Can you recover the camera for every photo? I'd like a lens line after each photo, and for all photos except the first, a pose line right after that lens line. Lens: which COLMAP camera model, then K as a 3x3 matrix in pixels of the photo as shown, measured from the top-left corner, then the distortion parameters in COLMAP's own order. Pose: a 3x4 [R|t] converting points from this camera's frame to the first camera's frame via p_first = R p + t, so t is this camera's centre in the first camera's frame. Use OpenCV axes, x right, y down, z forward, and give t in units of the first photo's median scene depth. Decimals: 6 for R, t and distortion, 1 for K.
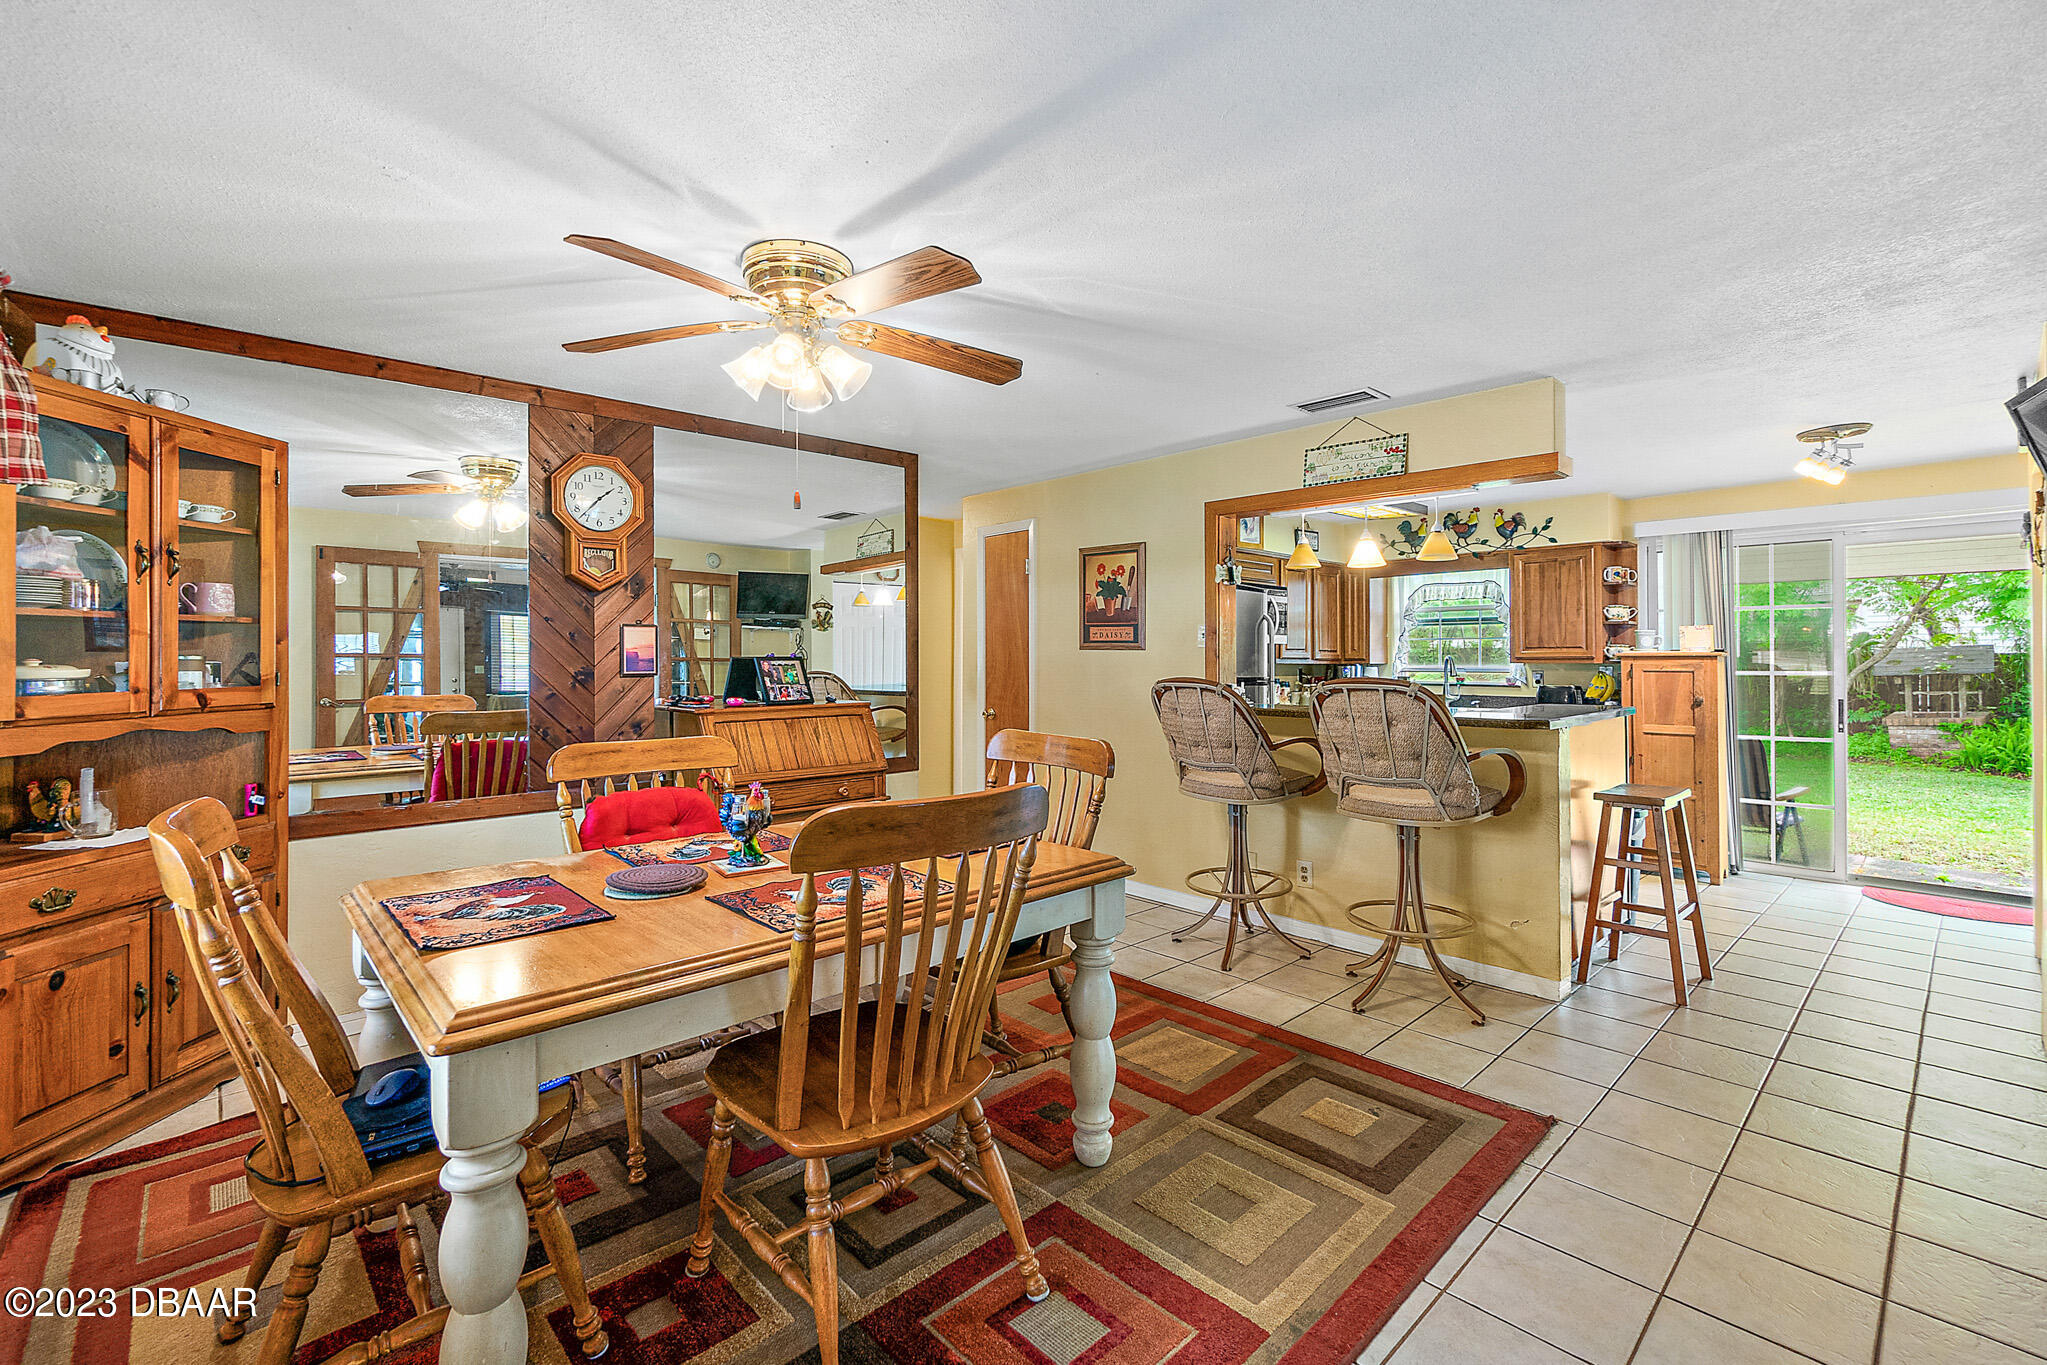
lens RADIAL K [[879.3, 0, 1013.9], [0, 879.3, 657.0], [0, 0, 1]] dist [-0.013979, 0.000229]
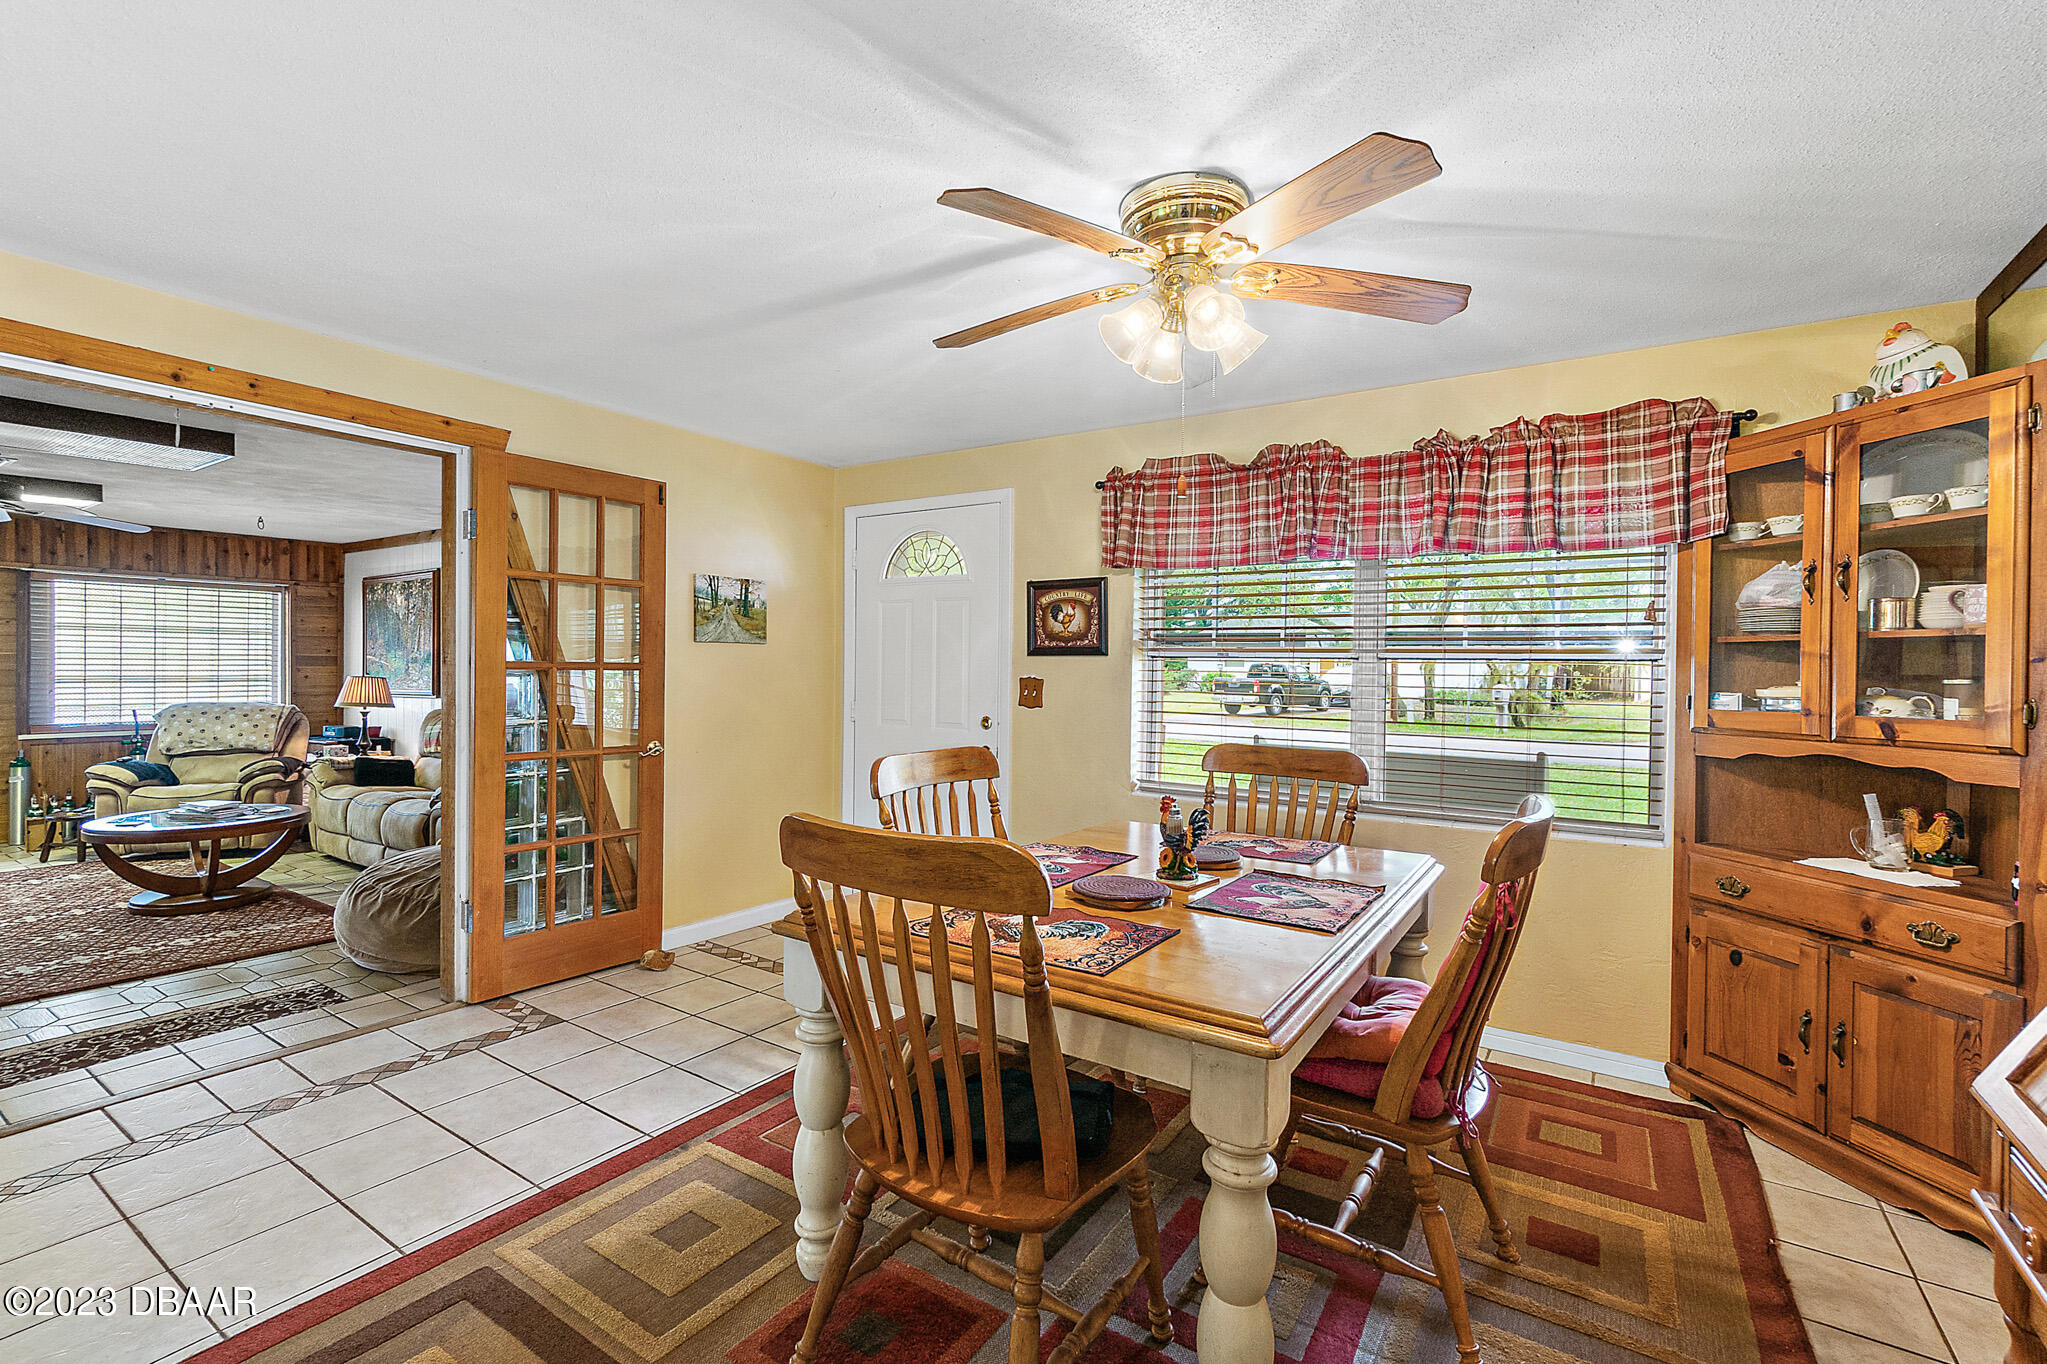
lens RADIAL K [[879.3, 0, 1013.9], [0, 879.3, 656.5], [0, 0, 1]] dist [-0.013979, 0.000229]
pose [[-0.973973, -0.012928, -0.226297, 0.107235], [-0.011275, 0.999899, -0.008598, -0.007808], [0.226386, -0.005822, -0.974020, 1.963347]]
